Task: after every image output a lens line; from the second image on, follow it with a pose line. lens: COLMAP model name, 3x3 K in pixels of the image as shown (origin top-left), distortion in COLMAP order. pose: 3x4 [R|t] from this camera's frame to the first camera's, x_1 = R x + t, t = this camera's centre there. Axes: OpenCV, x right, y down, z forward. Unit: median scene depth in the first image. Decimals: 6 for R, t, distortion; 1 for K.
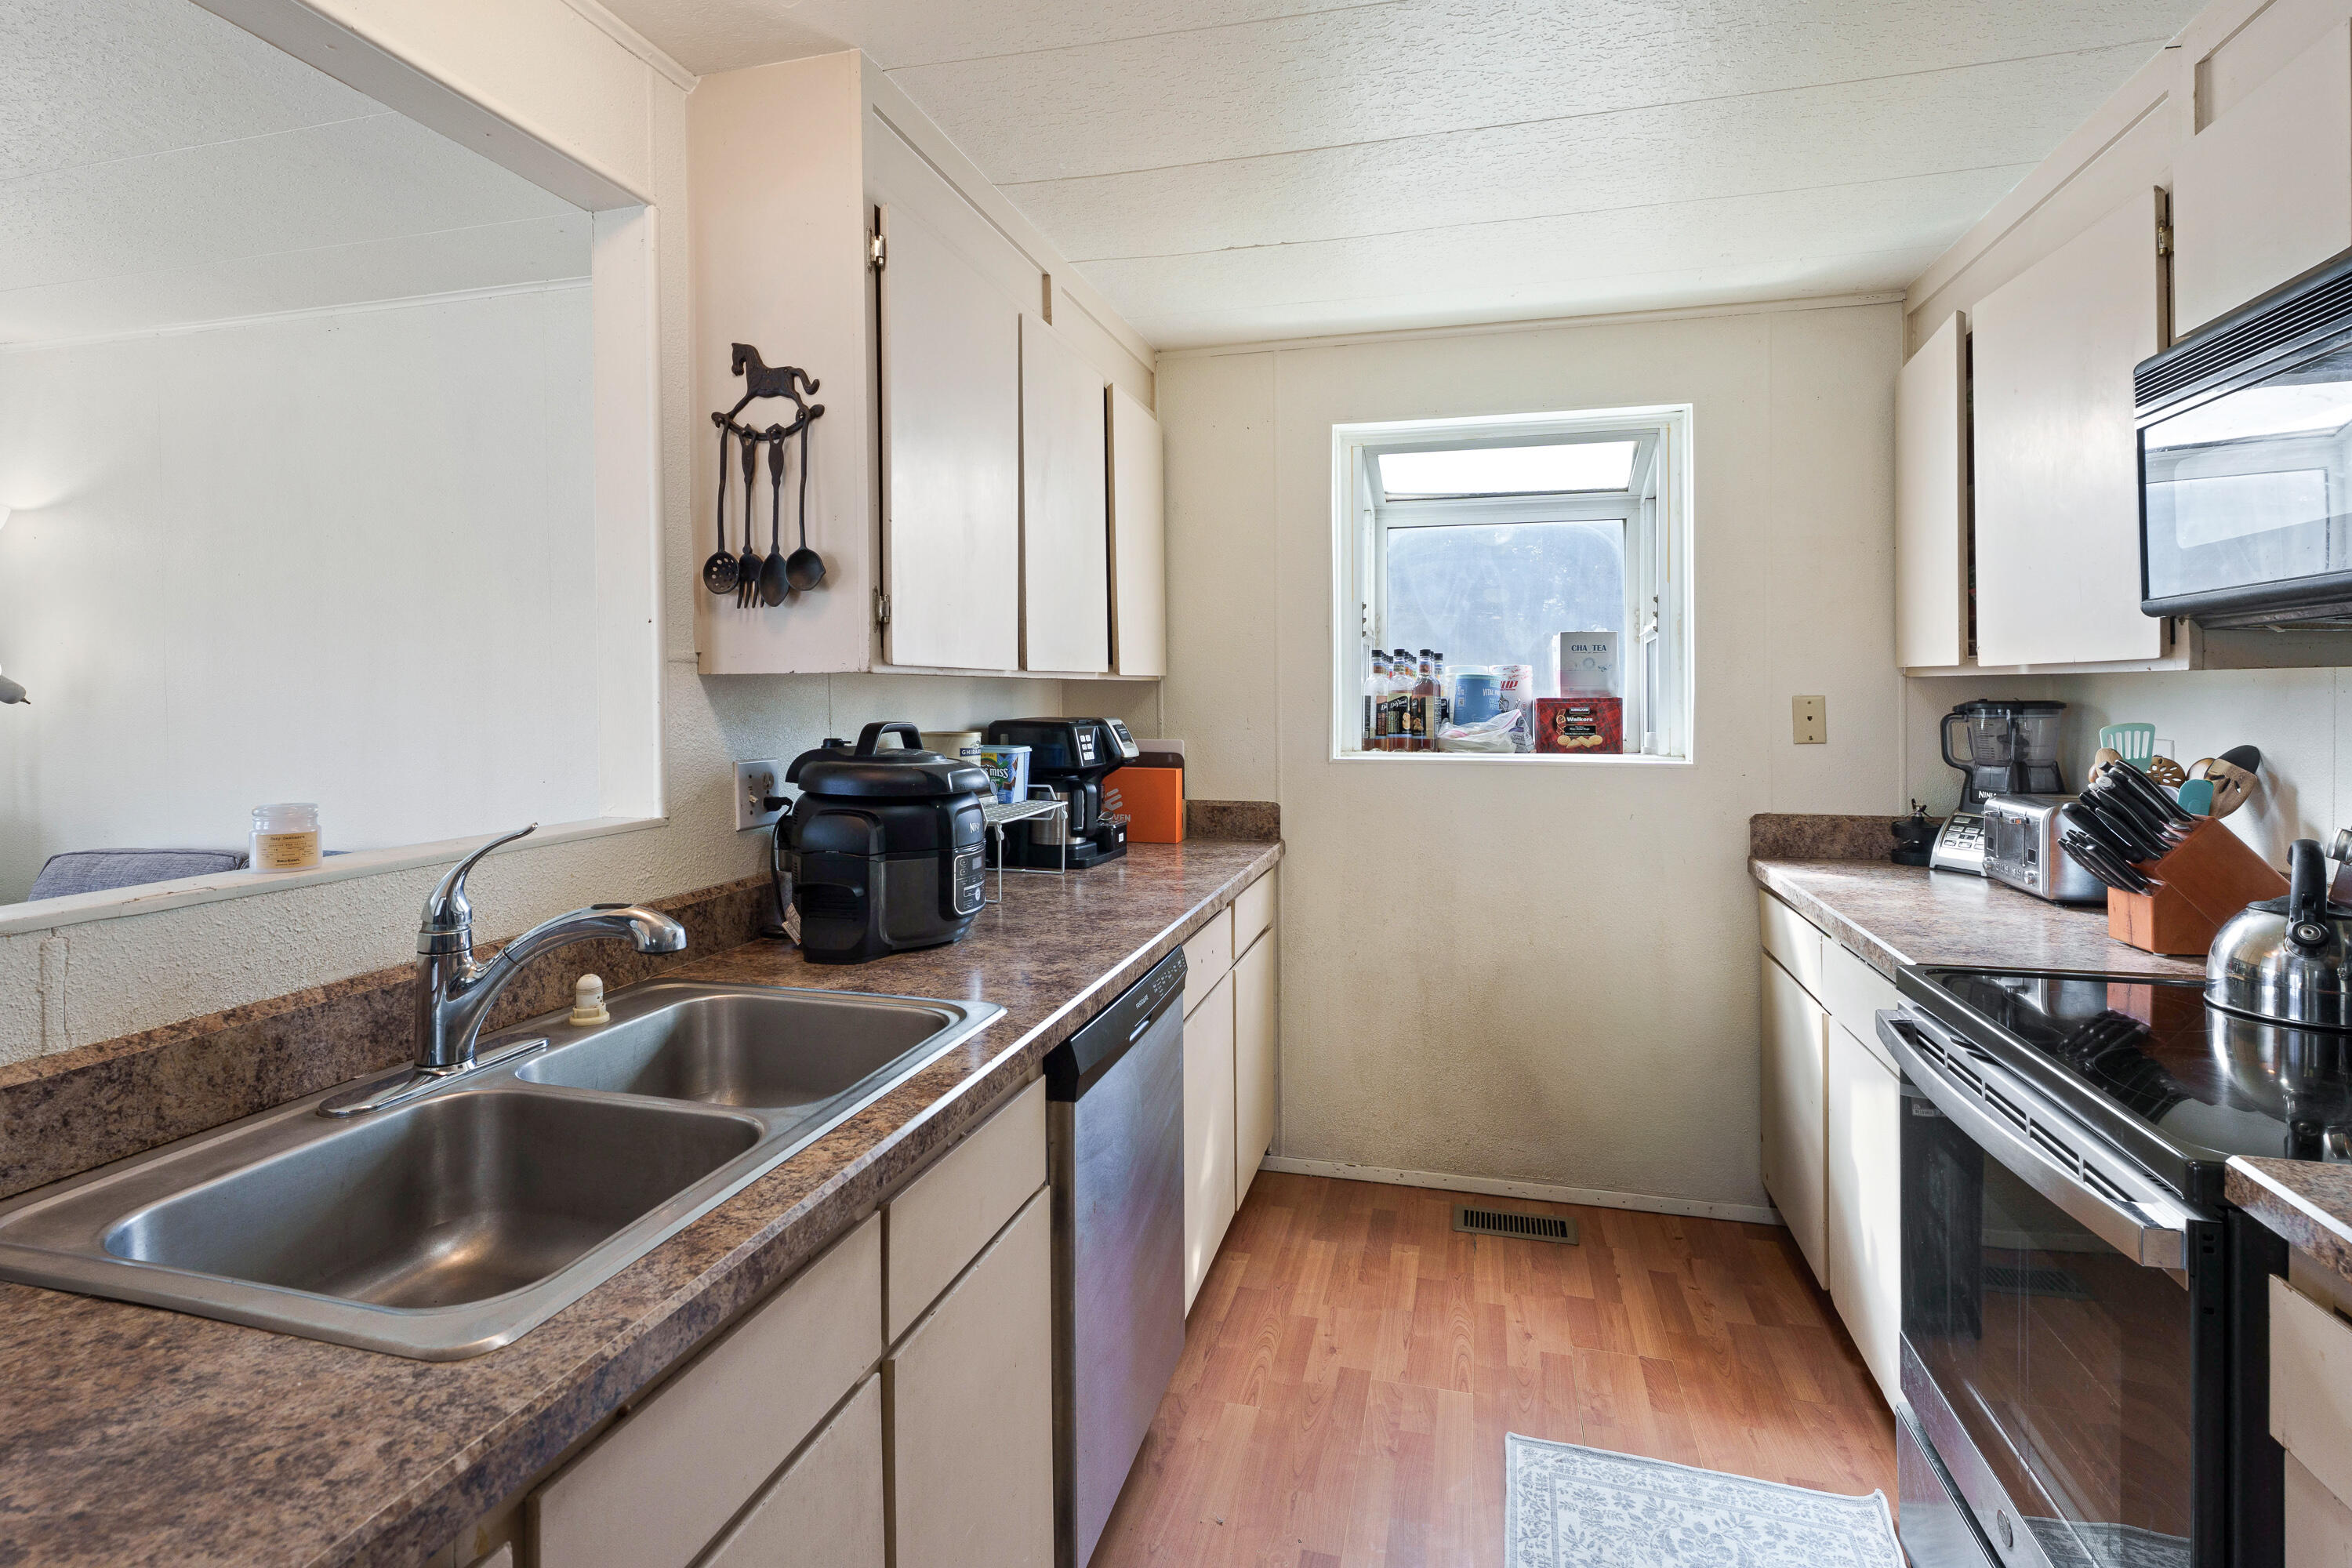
lens RADIAL K [[1144.3, 0, 1180.1], [0, 1144.3, 695.9], [0, 0, 1]] dist [-0.002005, -0.000706]
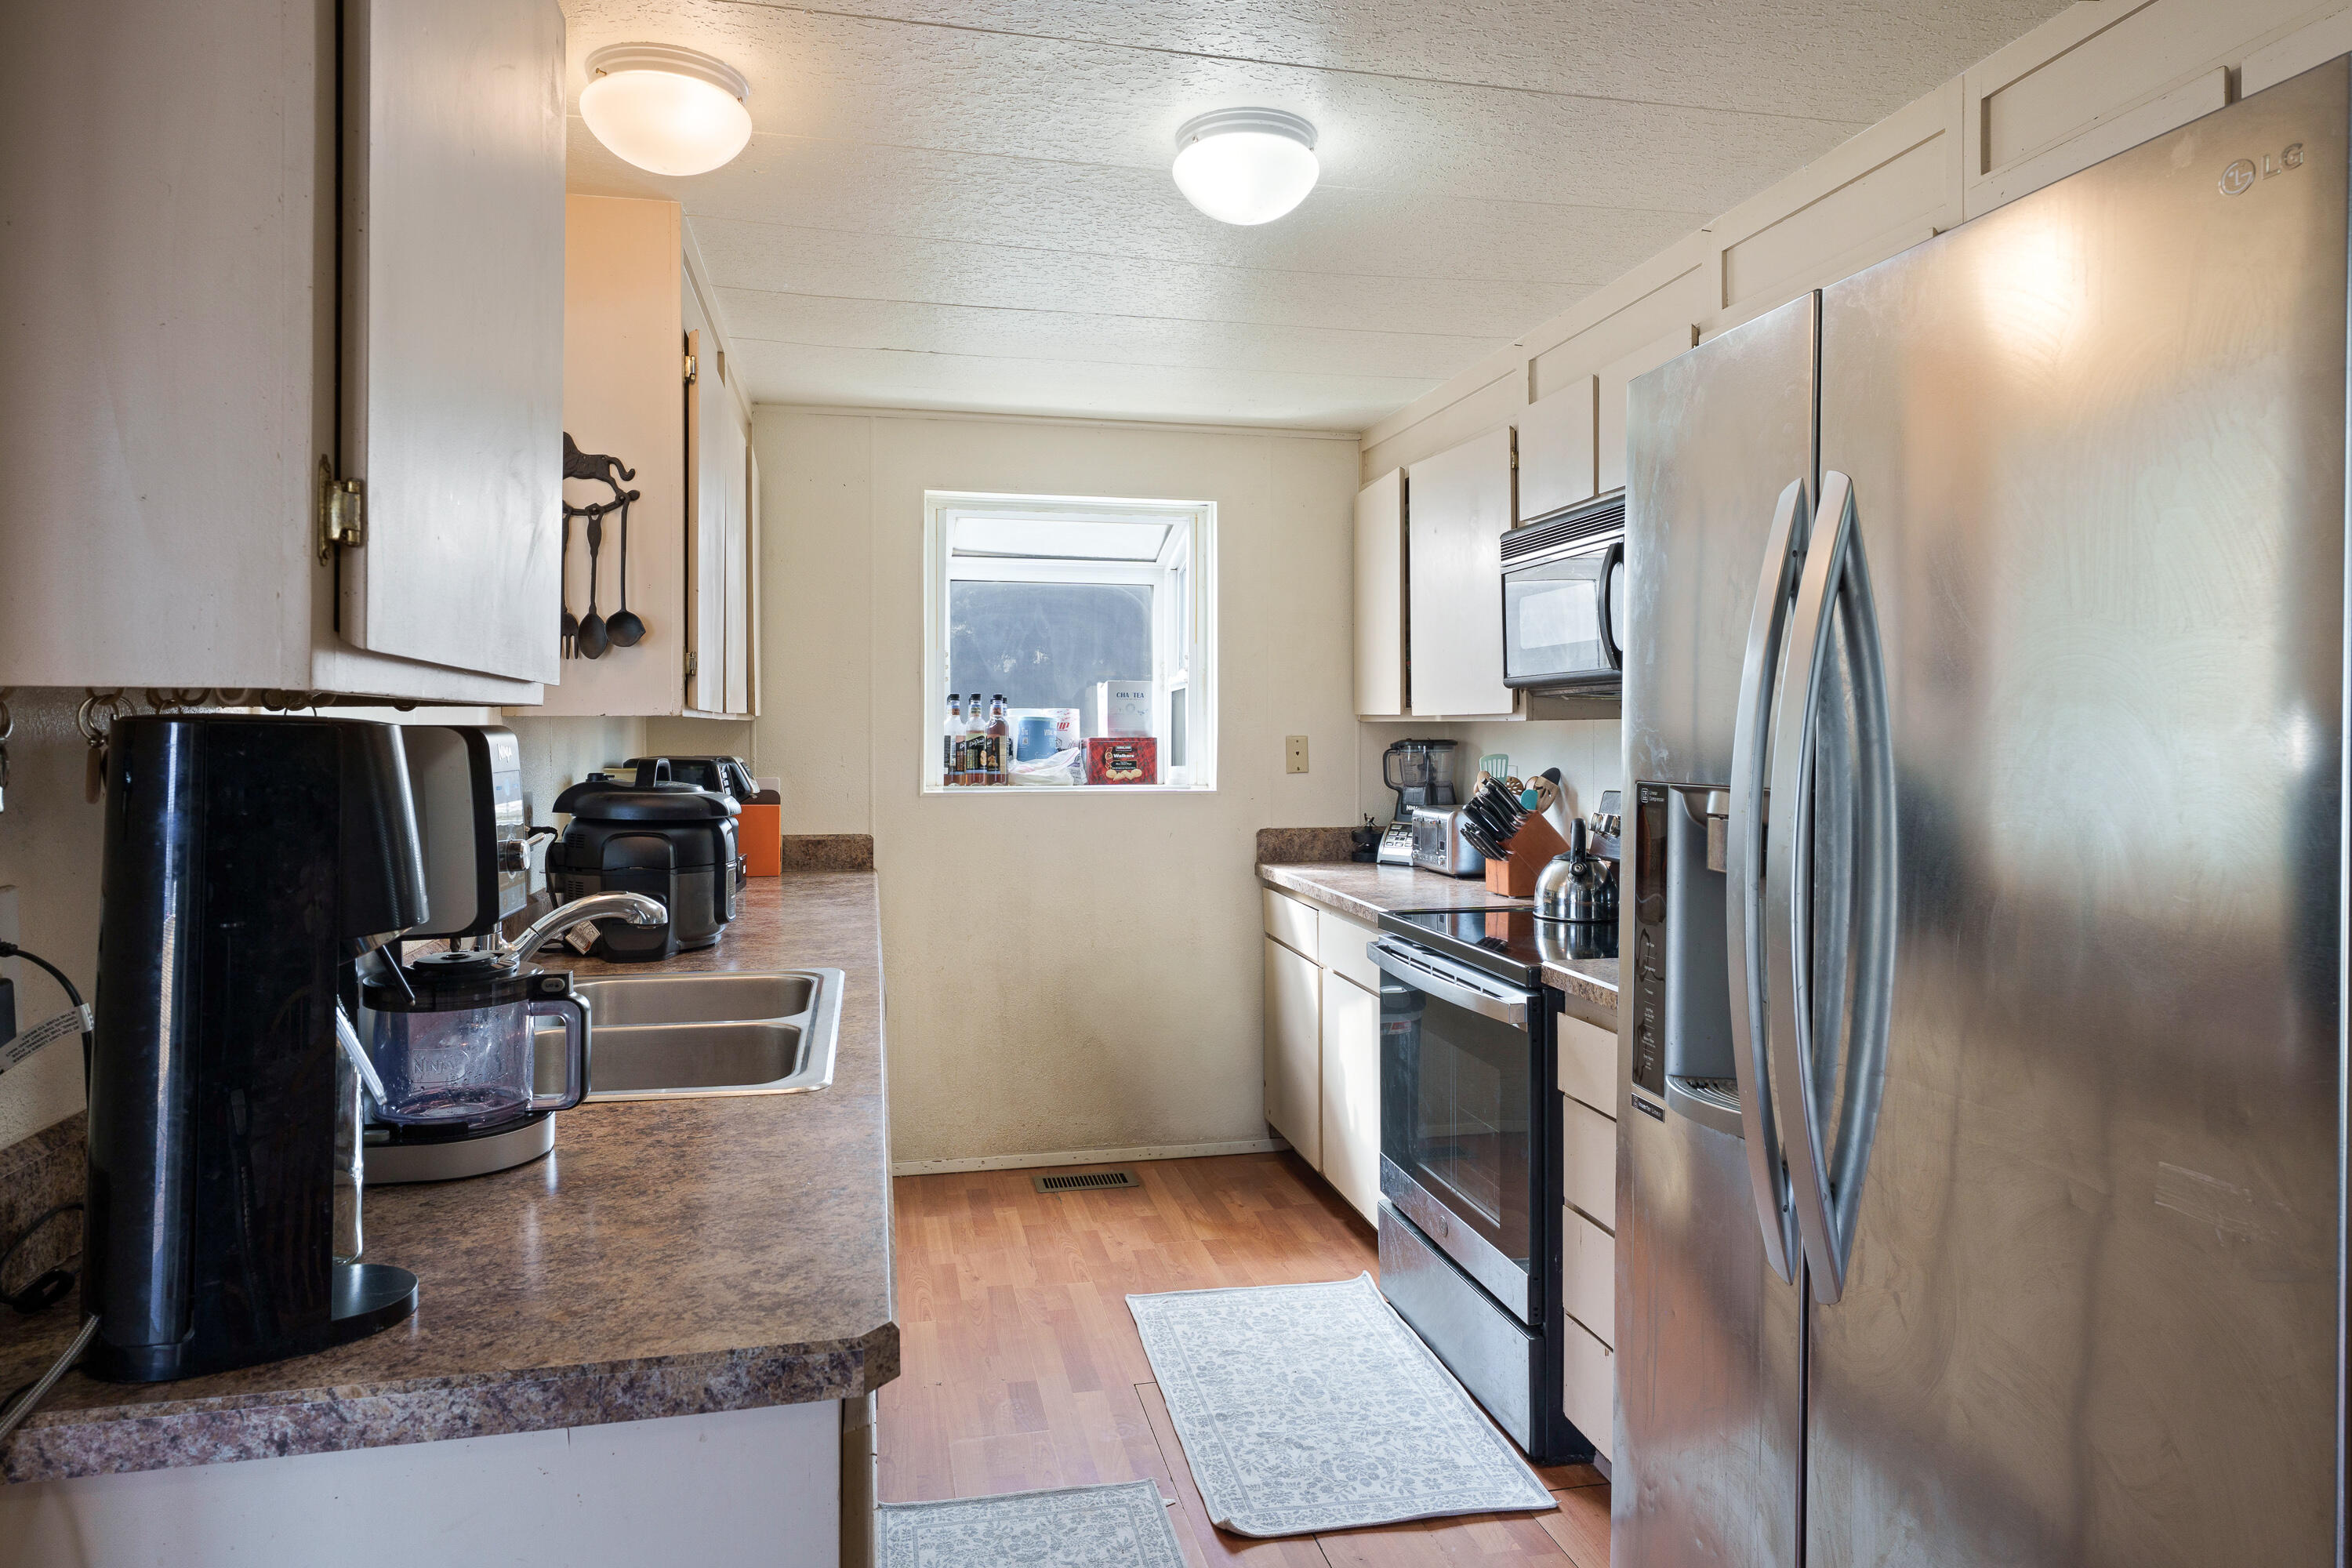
lens RADIAL K [[1377.8, 0, 1175.7], [0, 1377.8, 727.1], [0, 0, 1]] dist [0.000415, 0.000060]
pose [[0.888396, 0.003995, 0.459060, -0.345546], [-0.001129, 0.999978, -0.006518, 0.000268], [-0.459076, 0.005272, 0.888382, -0.385930]]
